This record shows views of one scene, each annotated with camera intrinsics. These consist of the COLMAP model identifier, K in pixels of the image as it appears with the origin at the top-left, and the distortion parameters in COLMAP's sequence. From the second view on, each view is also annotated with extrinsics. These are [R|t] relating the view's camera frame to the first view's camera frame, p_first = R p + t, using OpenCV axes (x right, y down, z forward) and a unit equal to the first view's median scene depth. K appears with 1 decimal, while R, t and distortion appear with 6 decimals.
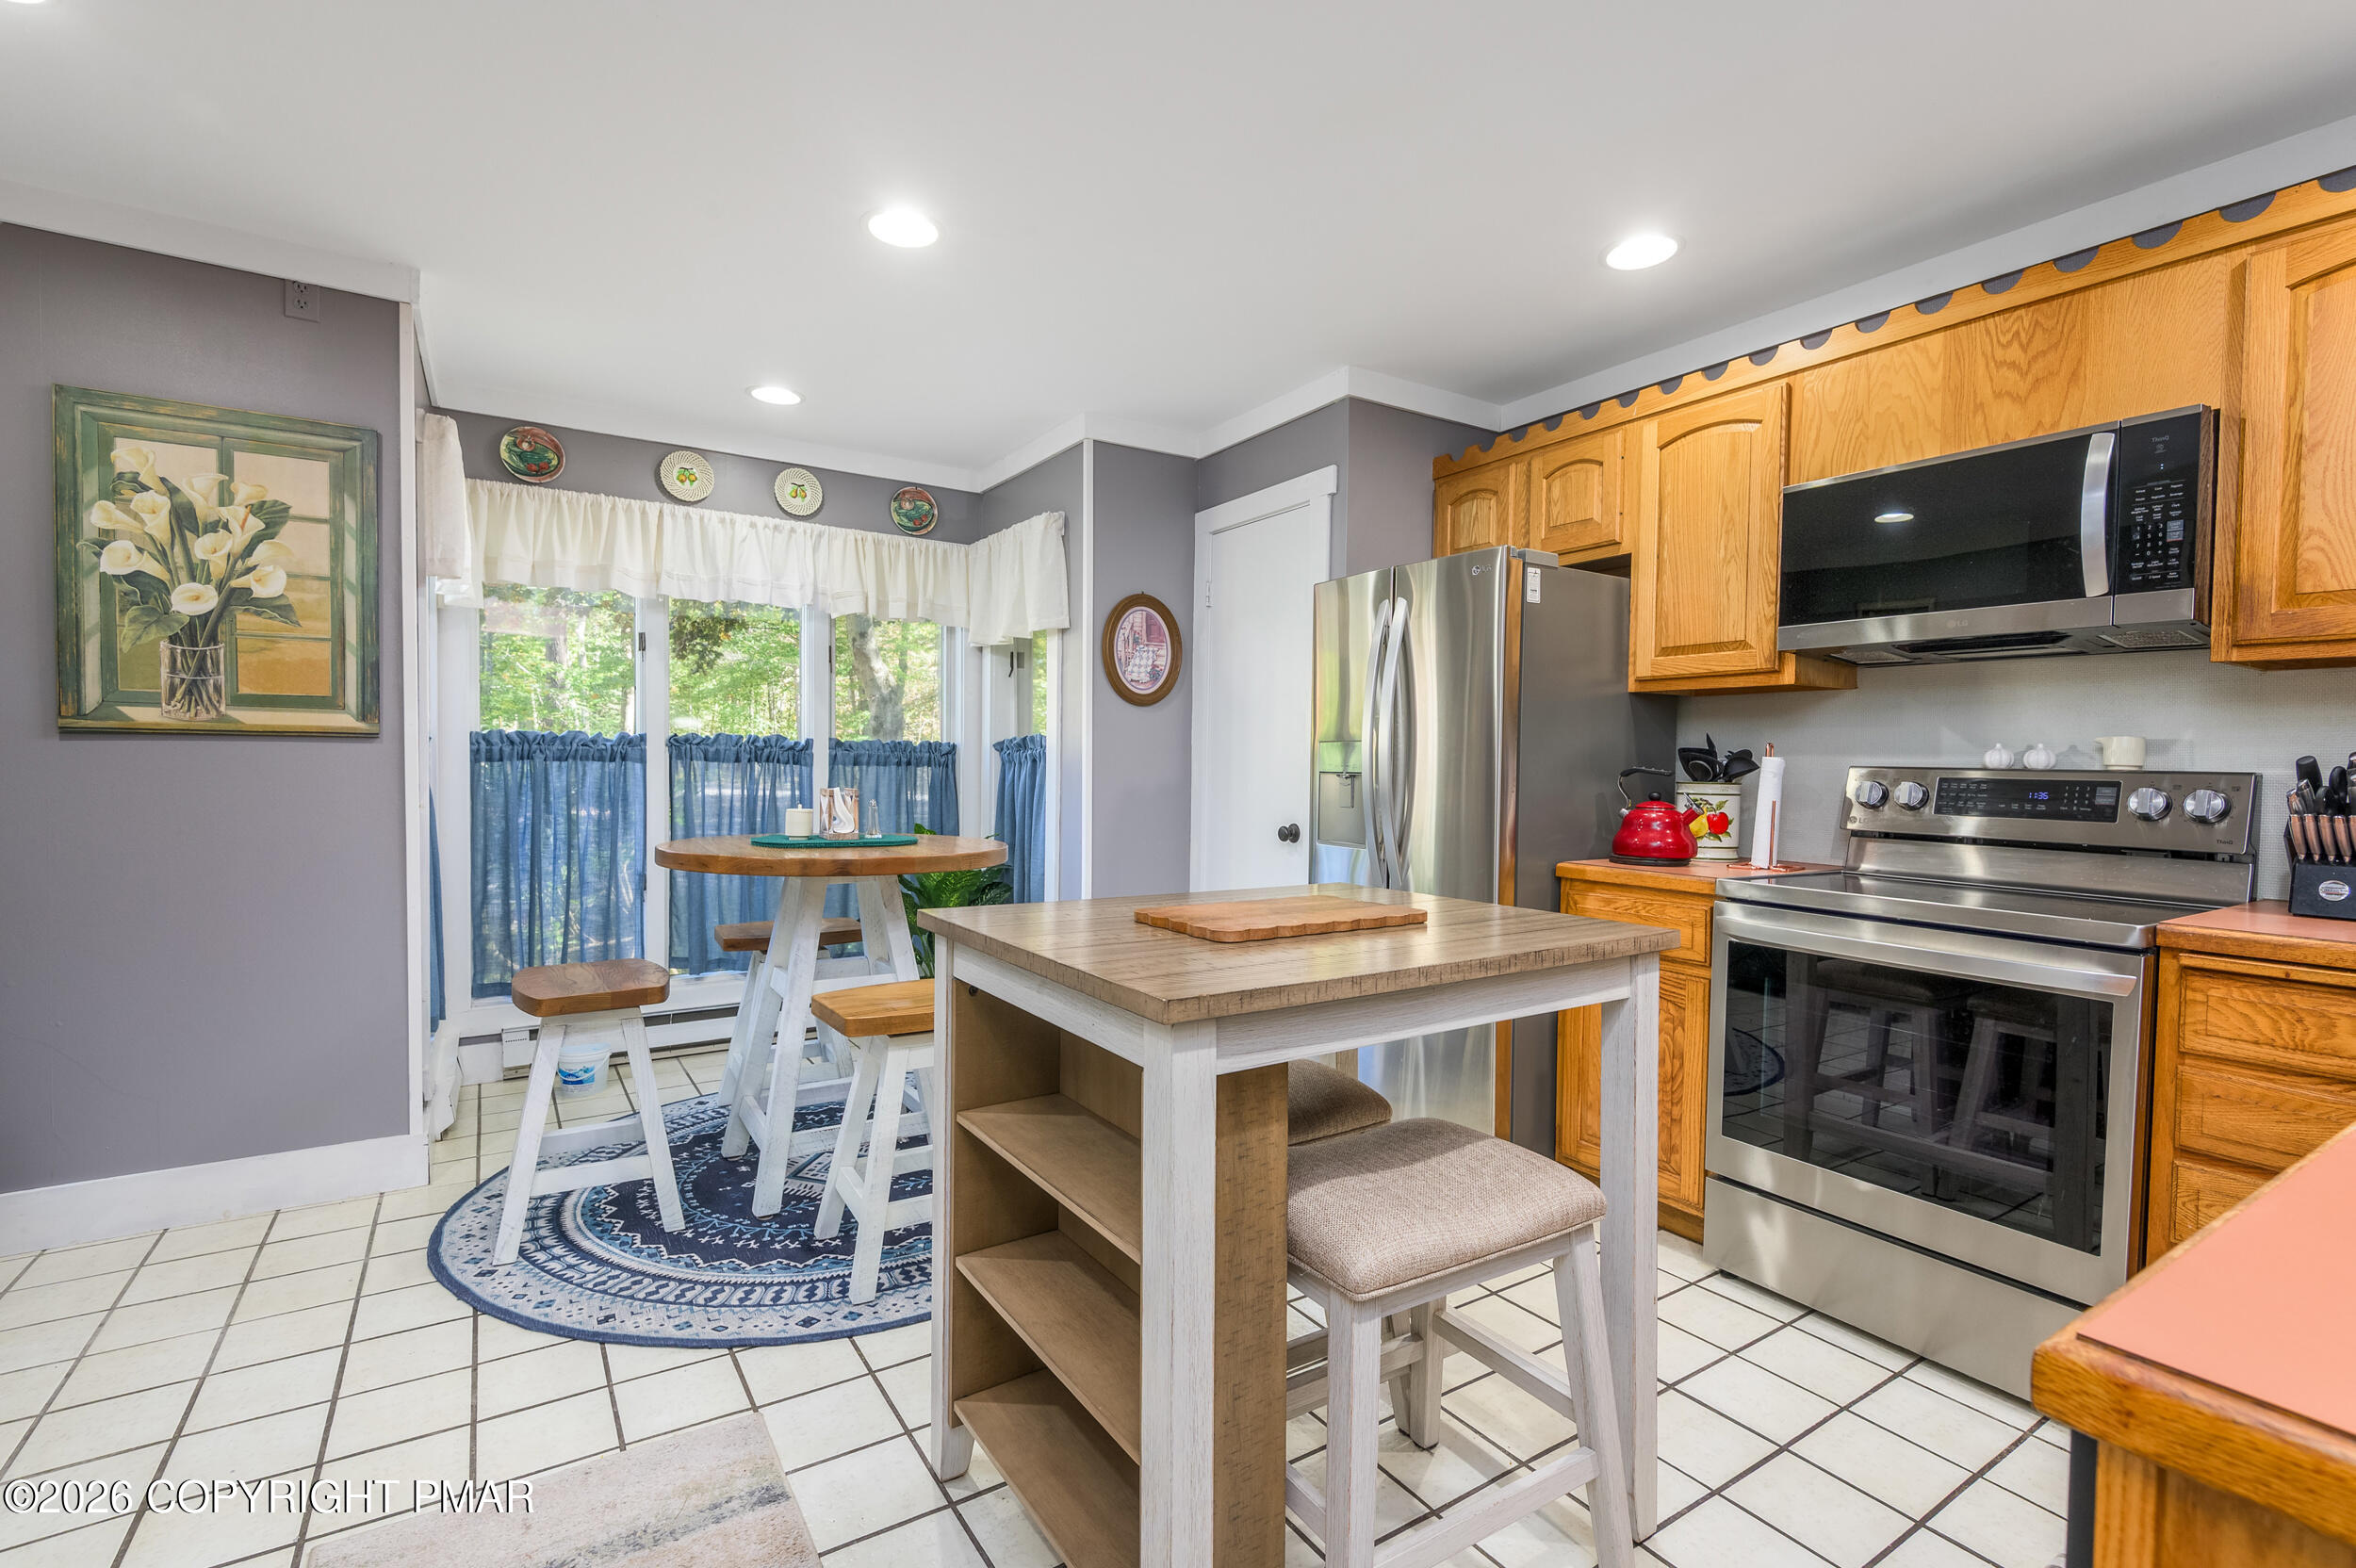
lens RADIAL K [[1065.3, 0, 1208.6], [0, 1065.3, 789.6], [0, 0, 1]] dist [0.025758, -0.011762]
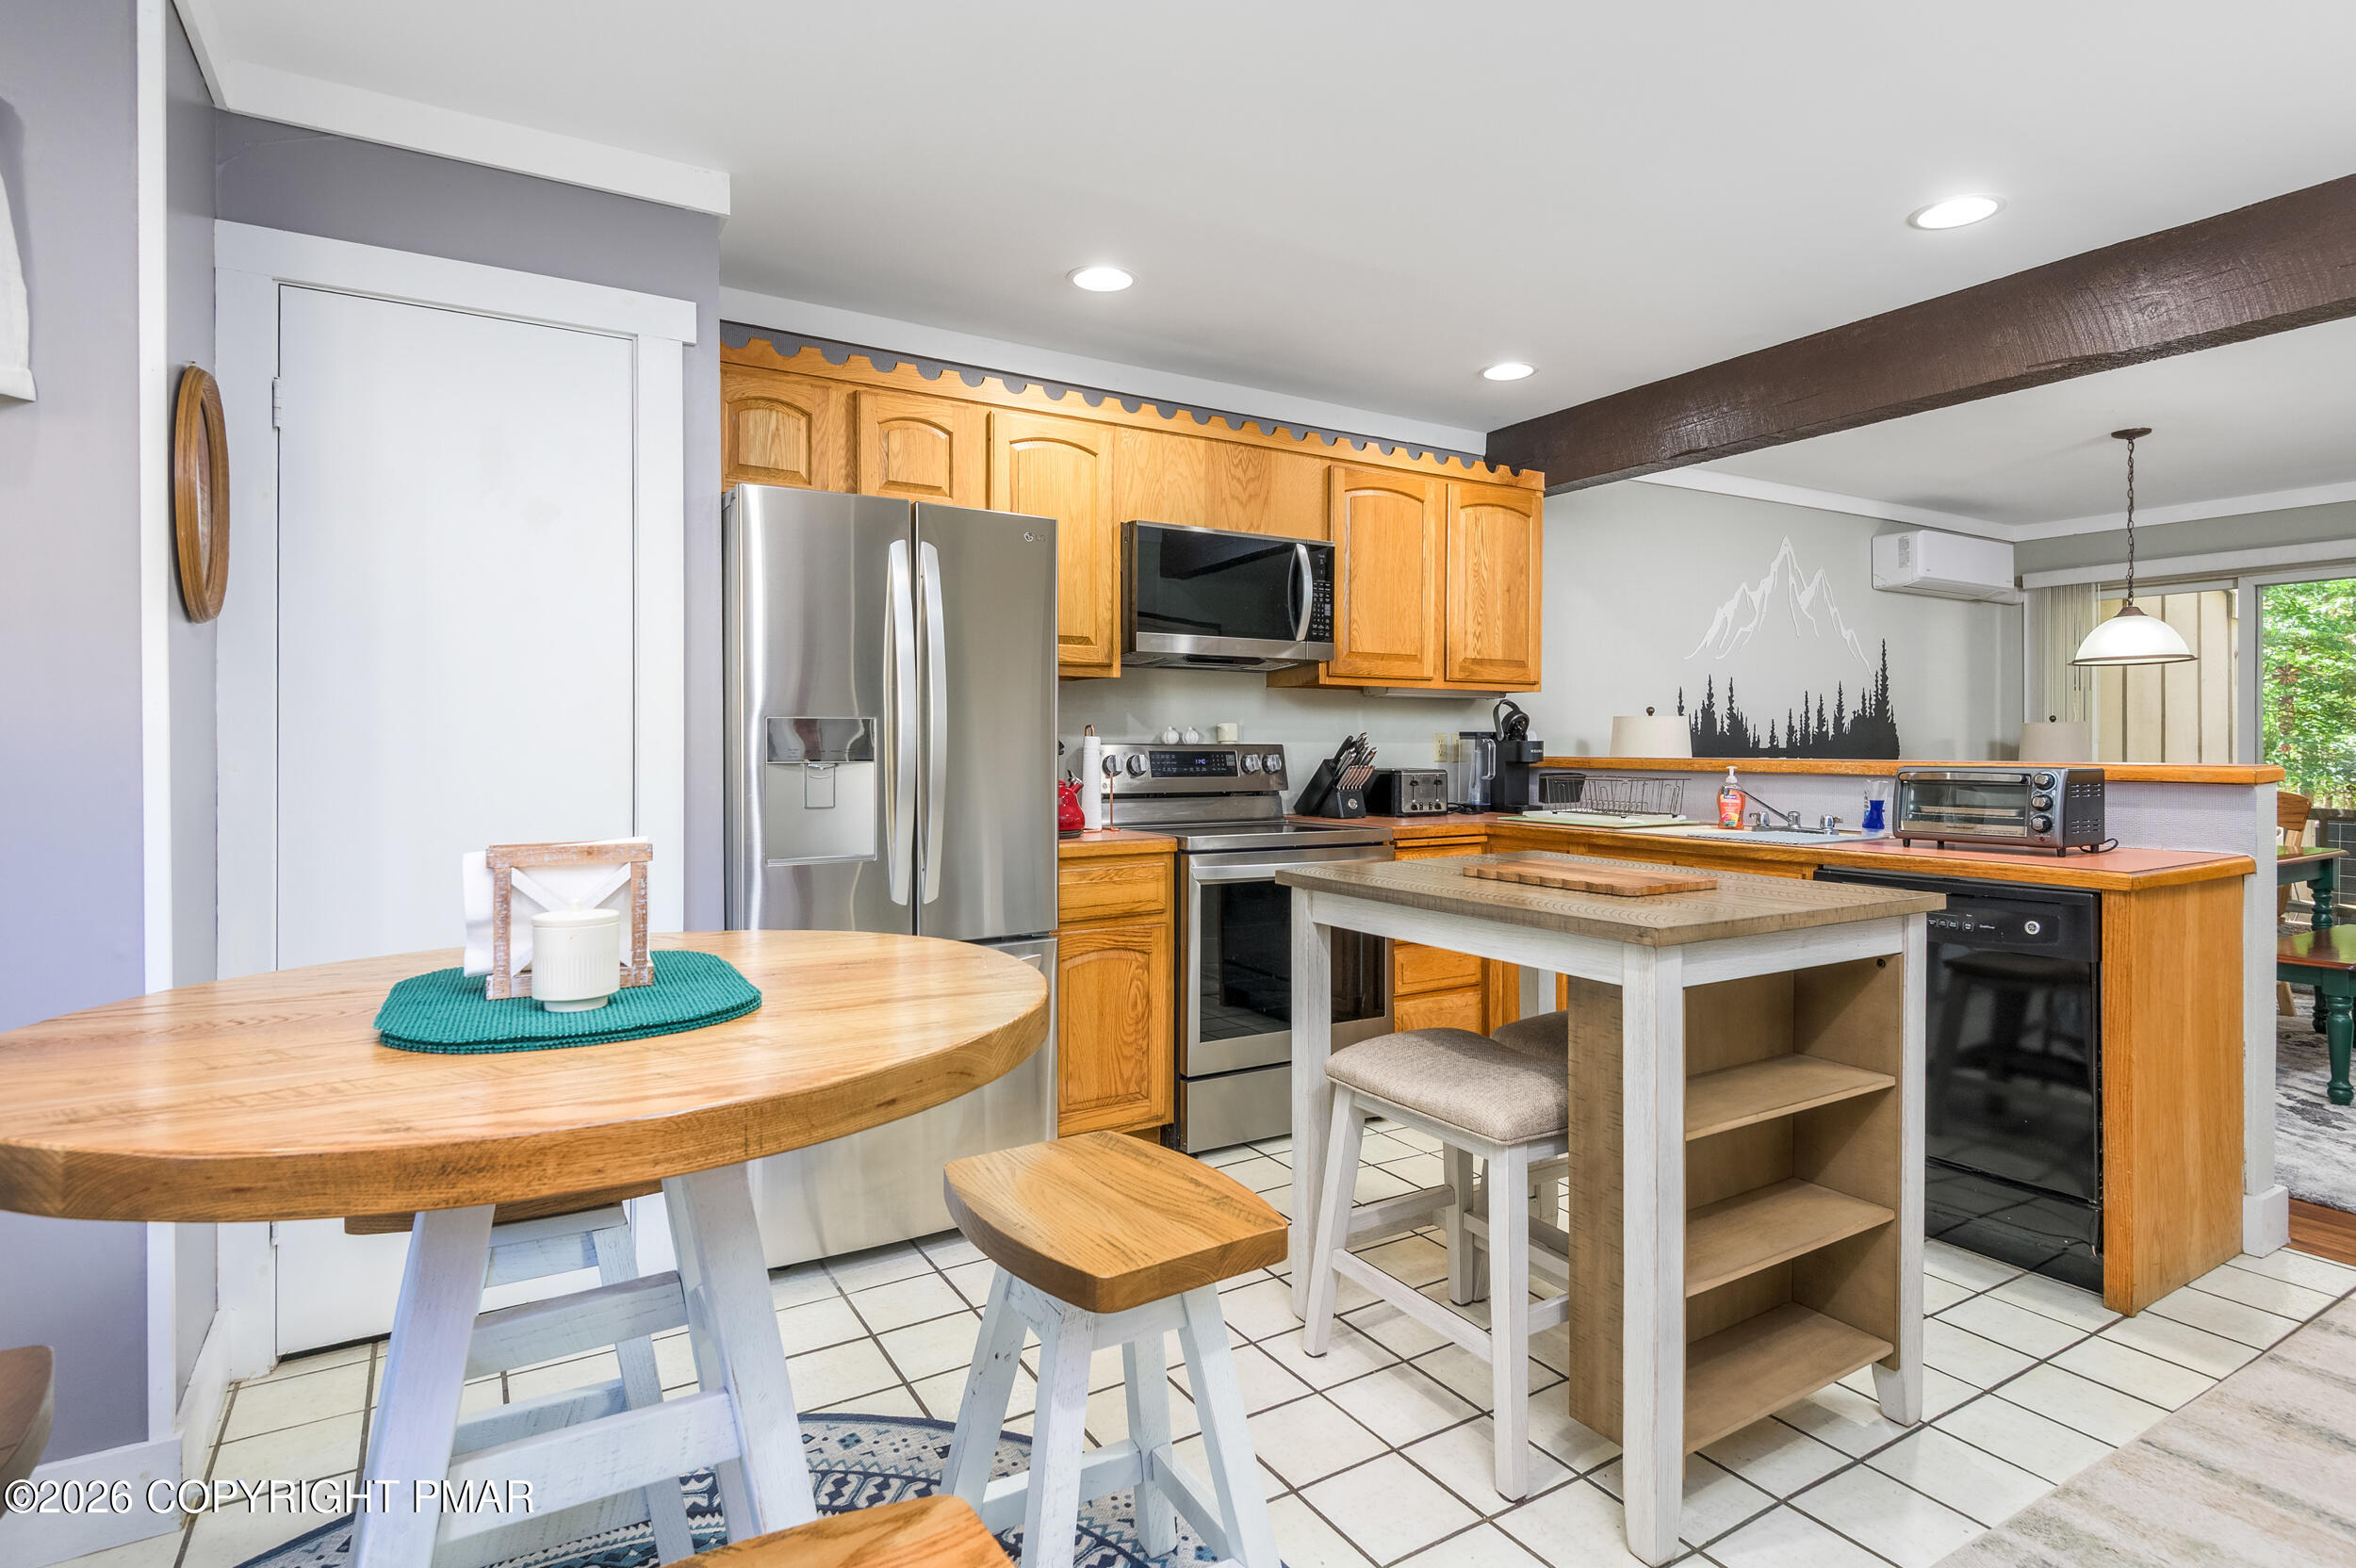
lens RADIAL K [[1190.0, 0, 1200.2], [0, 1190.0, 744.8], [0, 0, 1]] dist [0.029472, -0.015152]
pose [[0.030997, -0.016906, 0.999376, -0.783765], [0.026298, 0.999525, 0.016092, -0.039239], [-0.999173, 0.025783, 0.031427, 0.833742]]
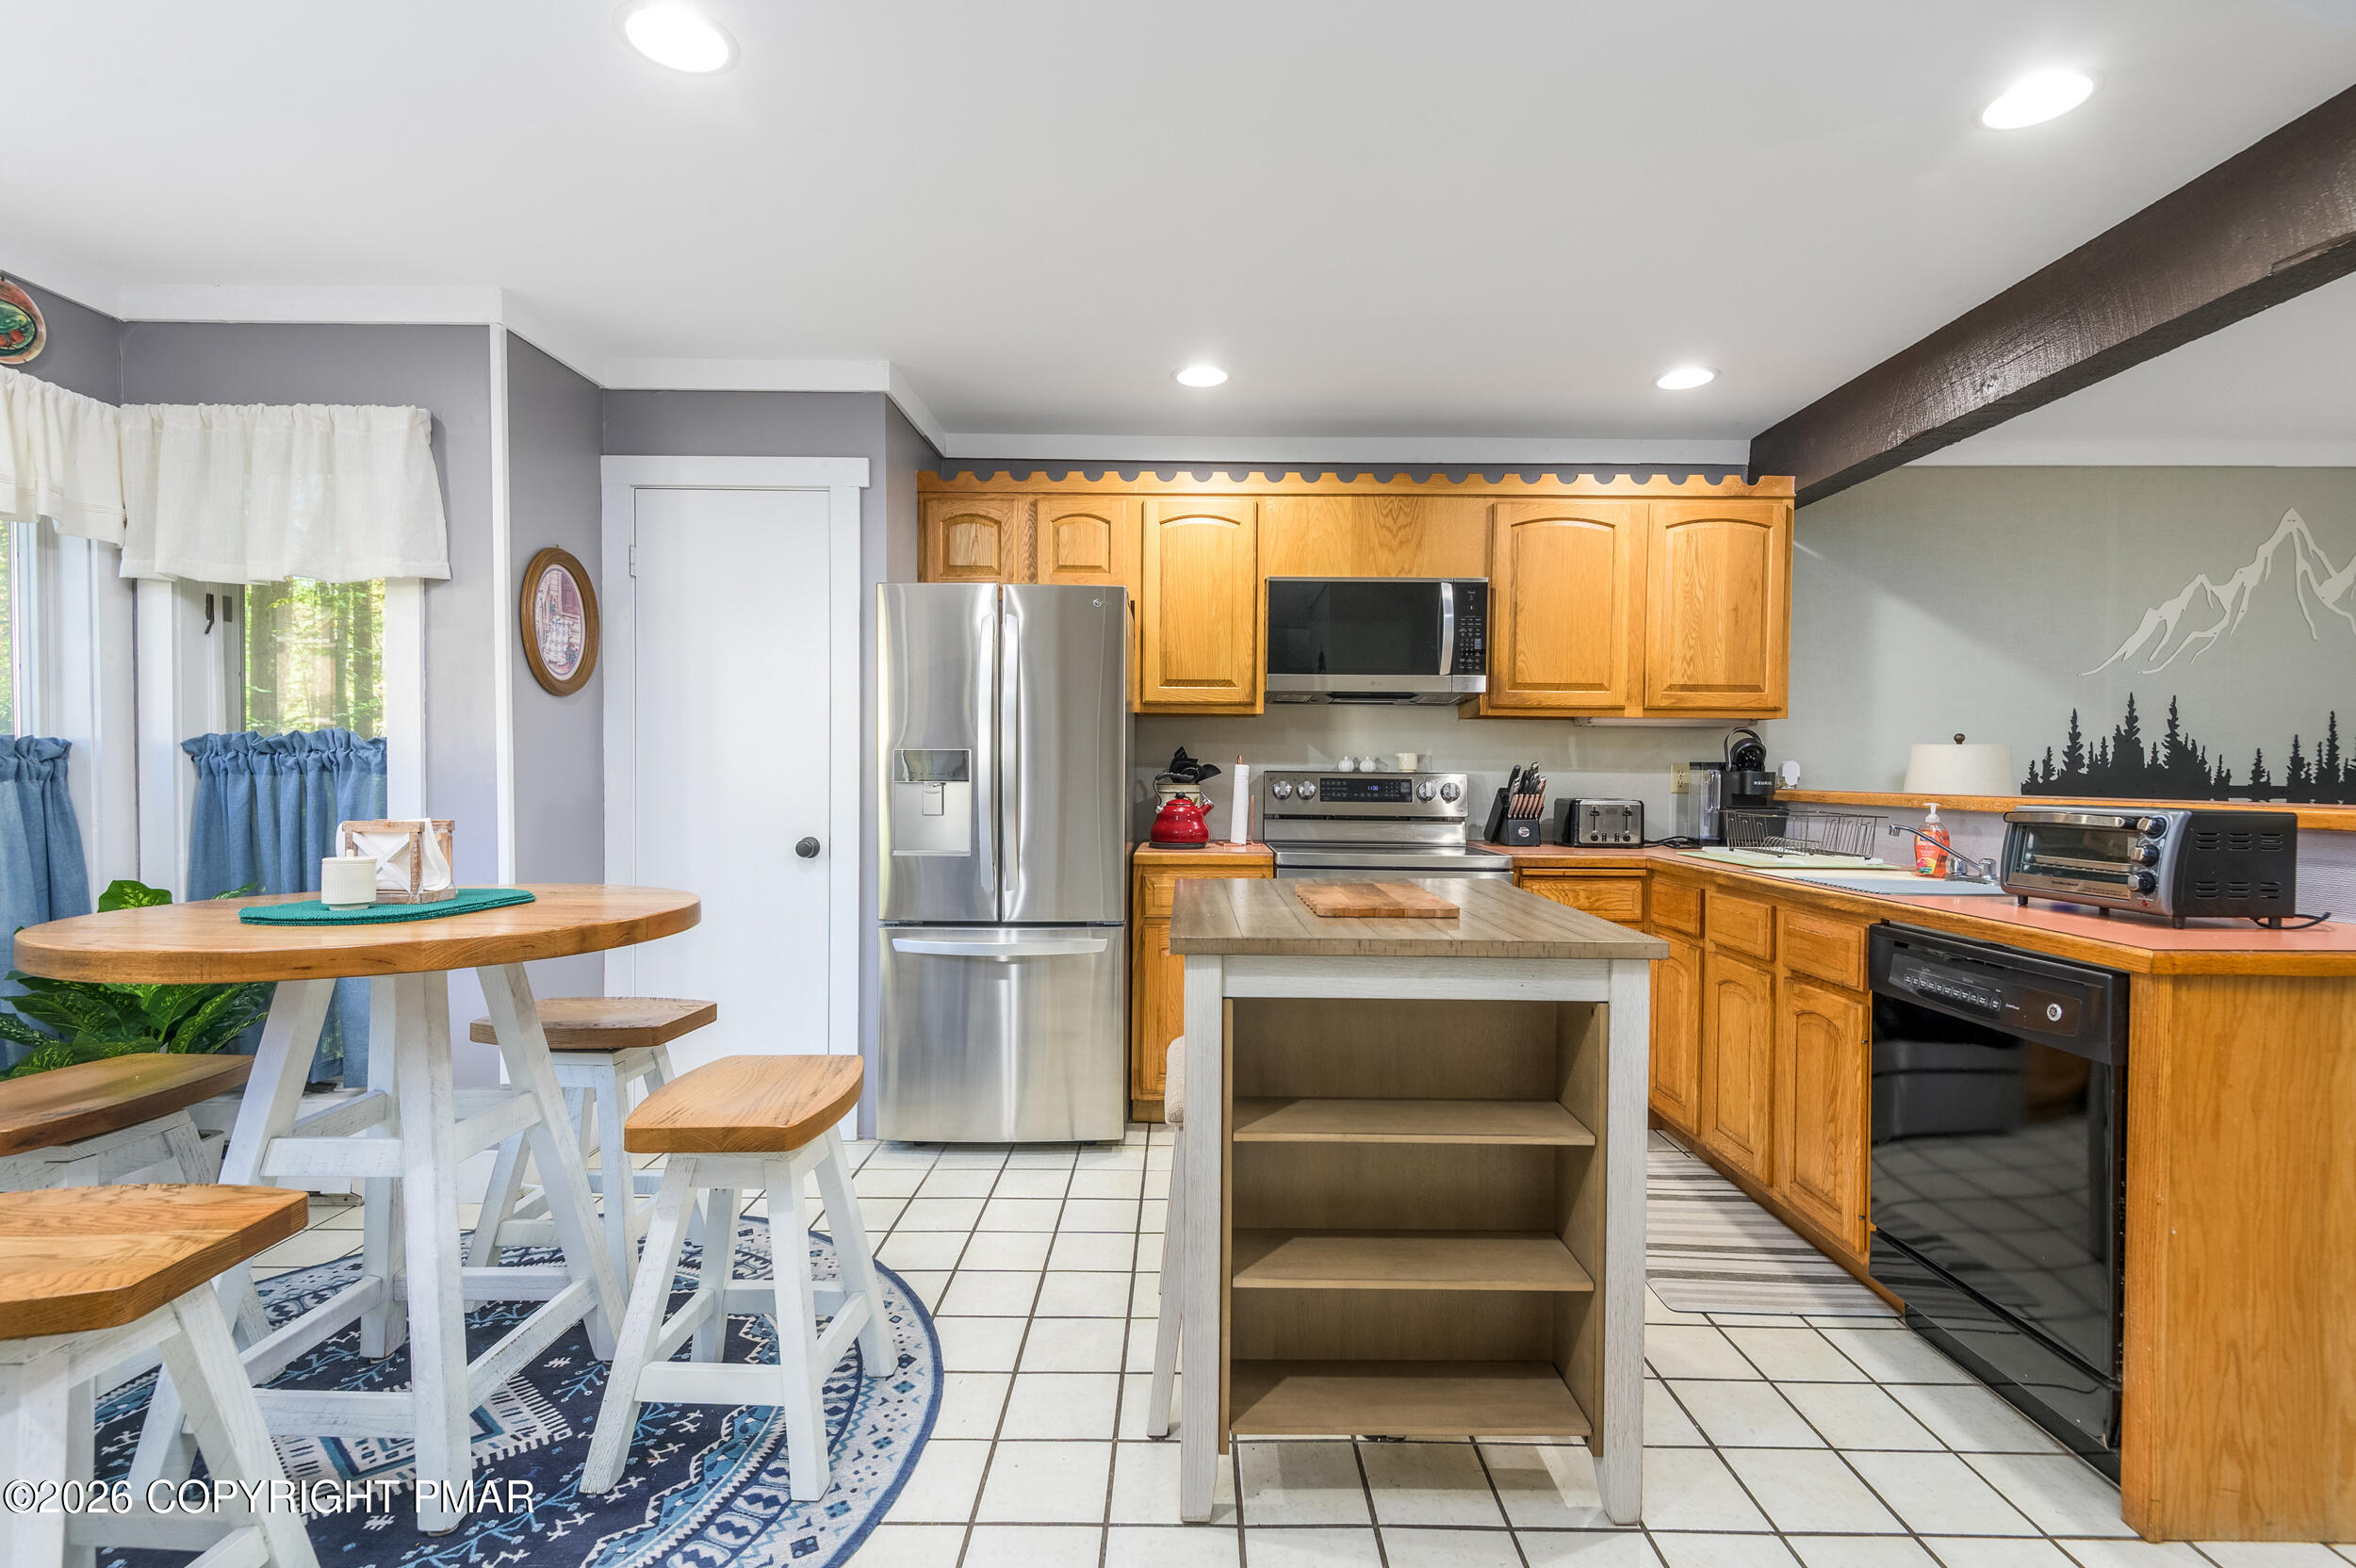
lens RADIAL K [[1065.3, 0, 1195.5], [0, 1065.3, 783.5], [0, 0, 1]] dist [0.025758, -0.011762]
pose [[0.546785, -0.020264, 0.837028, -0.659648], [0.020932, 0.999725, 0.010529, -0.021472], [-0.837011, 0.011764, 0.547059, 0.292225]]
